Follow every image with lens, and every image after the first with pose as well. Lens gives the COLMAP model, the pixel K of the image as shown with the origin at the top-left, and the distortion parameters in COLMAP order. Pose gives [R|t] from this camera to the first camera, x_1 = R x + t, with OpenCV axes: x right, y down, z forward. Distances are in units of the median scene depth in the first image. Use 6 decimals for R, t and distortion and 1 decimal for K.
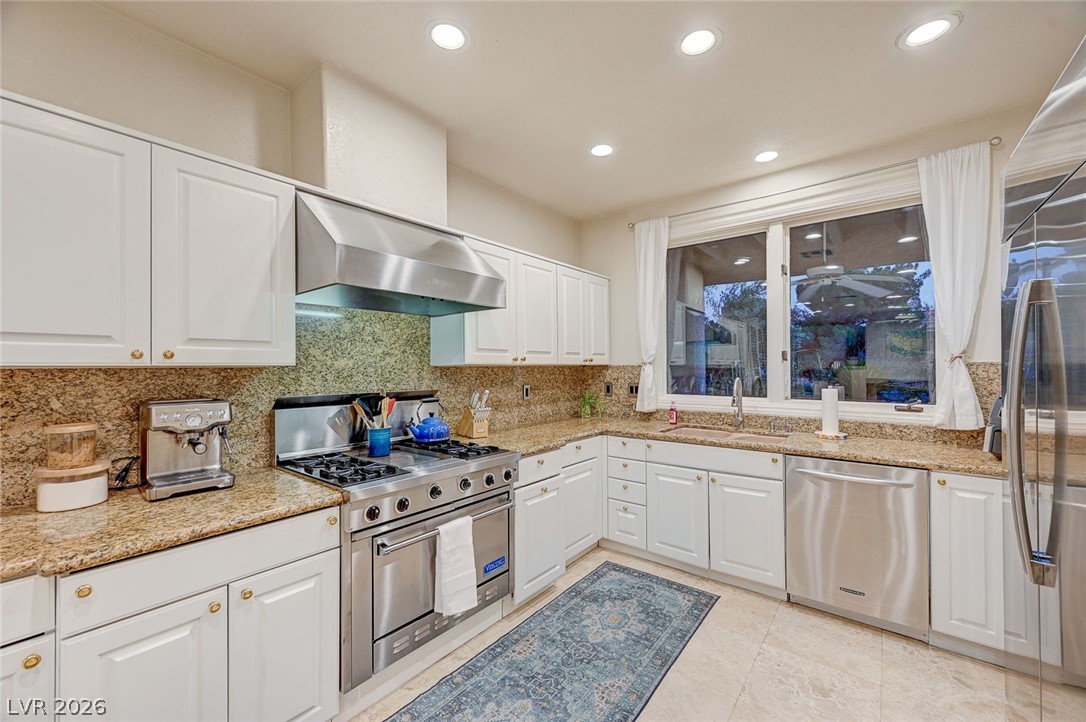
lens RADIAL K [[436.4, 0, 532.5], [0, 436.4, 363.2], [0, 0, 1]] dist [0.000445, -0.000816]
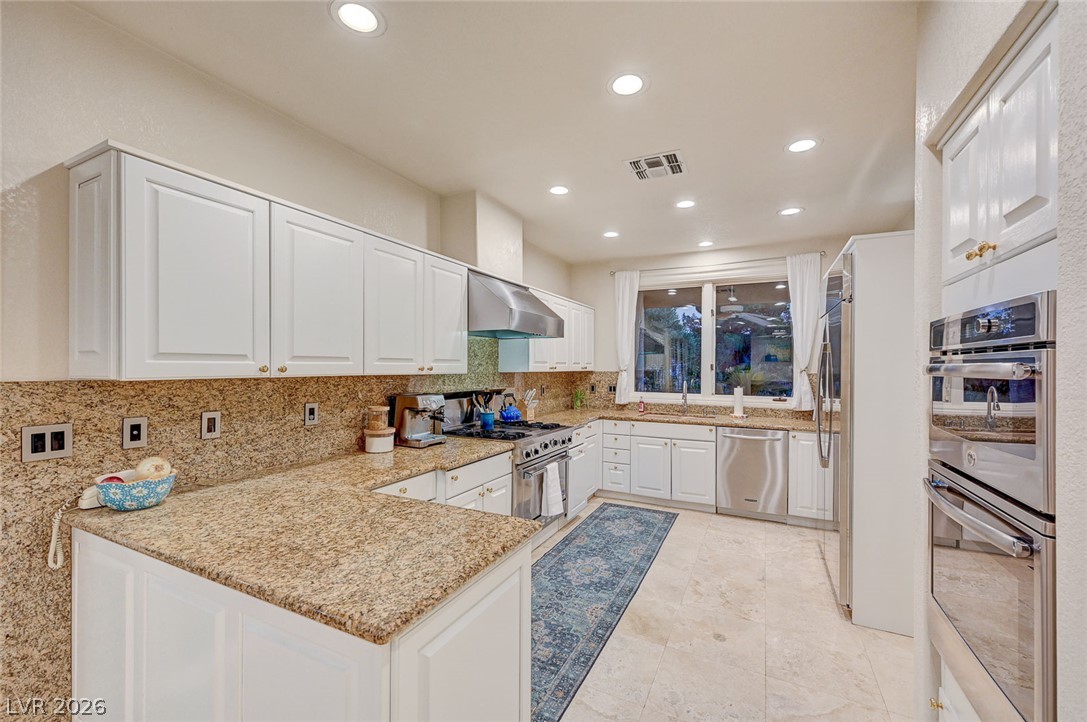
lens RADIAL K [[436.8, 0, 543.4], [0, 436.8, 369.0], [0, 0, 1]] dist [0.000445, -0.000816]
pose [[0.977439, 0.008622, 0.211040, -0.415771], [-0.010944, 0.999892, 0.009837, -0.021216], [-0.210933, -0.011925, 0.977428, -0.489188]]
